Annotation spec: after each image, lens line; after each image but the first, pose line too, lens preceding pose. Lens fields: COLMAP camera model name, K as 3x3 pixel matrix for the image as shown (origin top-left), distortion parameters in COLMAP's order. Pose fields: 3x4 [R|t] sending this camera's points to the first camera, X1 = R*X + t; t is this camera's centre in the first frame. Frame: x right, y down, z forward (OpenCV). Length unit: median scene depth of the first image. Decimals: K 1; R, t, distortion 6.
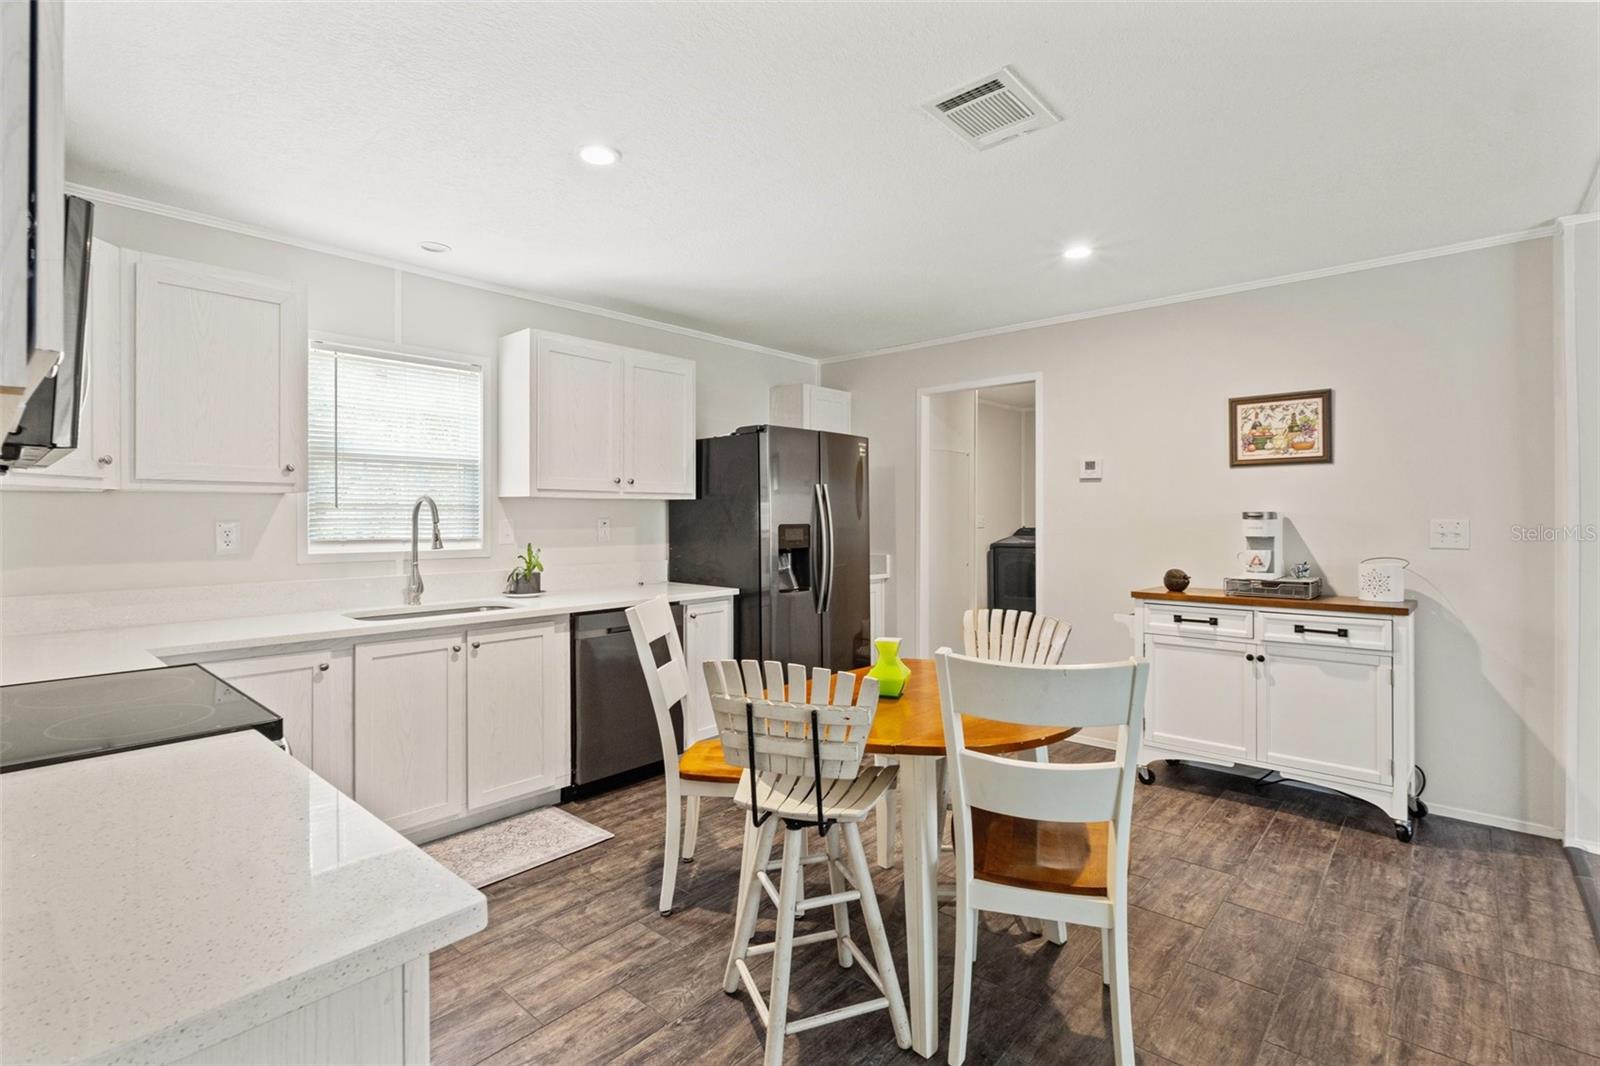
lens RADIAL K [[744.3, 0, 792.0], [0, 744.3, 515.1], [0, 0, 1]] dist [-0.004279, -0.000386]
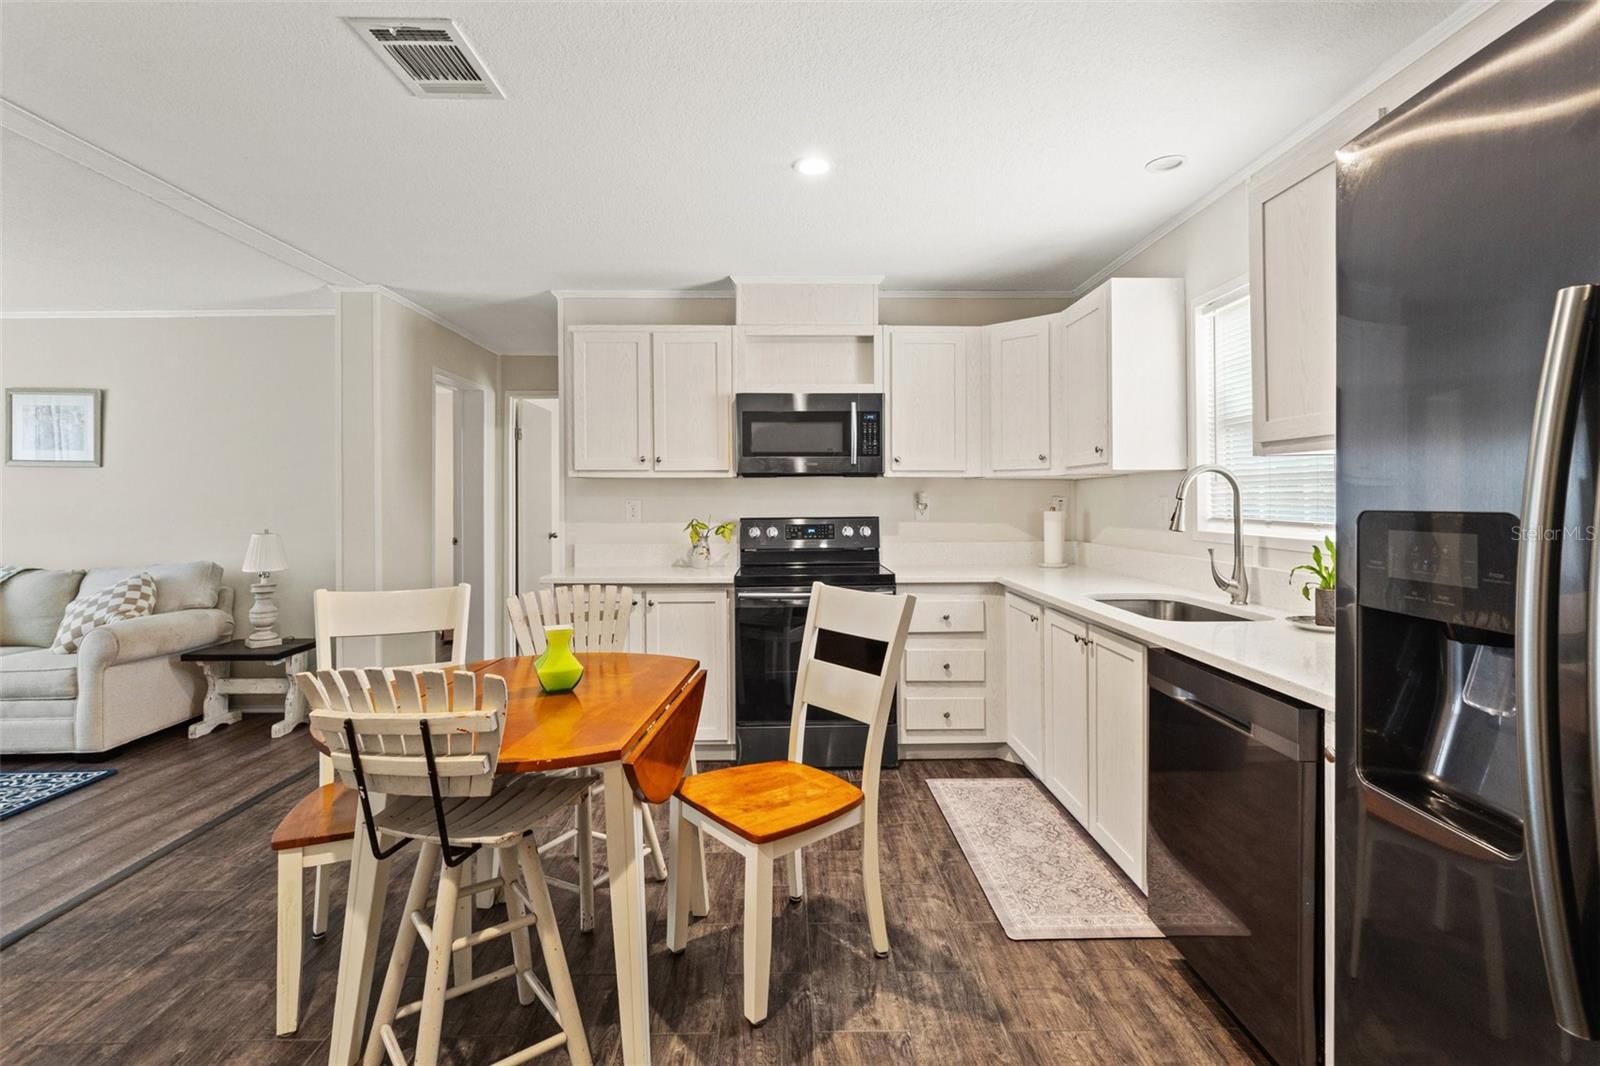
lens RADIAL K [[747.0, 0, 802.3], [0, 747.0, 495.6], [0, 0, 1]] dist [-0.005189, -0.000127]
pose [[-0.729307, -0.000320, -0.684187, 0.360397], [0.005349, 0.999967, -0.006169, 0.009596], [0.684166, -0.008159, -0.729281, 1.263637]]
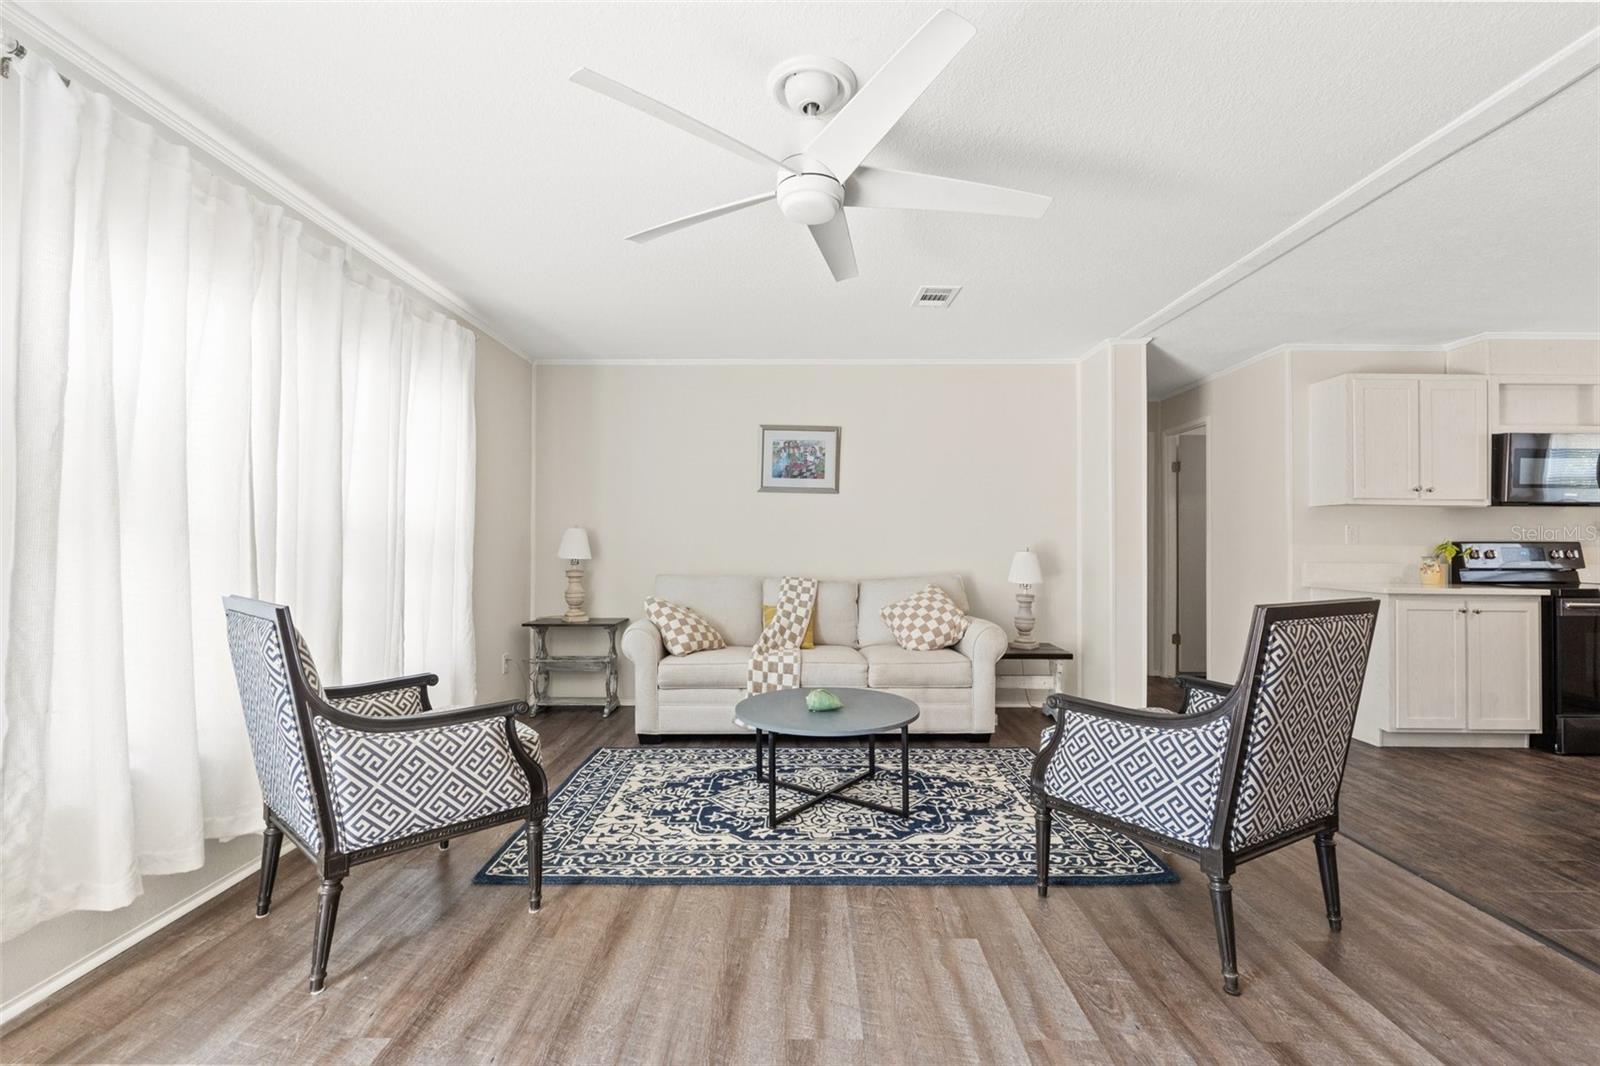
lens RADIAL K [[689.0, 0, 798.3], [0, 689.0, 536.4], [0, 0, 1]] dist [-0.005446, -0.000526]
pose [[-0.748593, -0.008678, -0.662973, 1.402215], [-0.004651, 0.999958, -0.007838, 0.044818], [0.663014, -0.002784, -0.748602, 0.435376]]
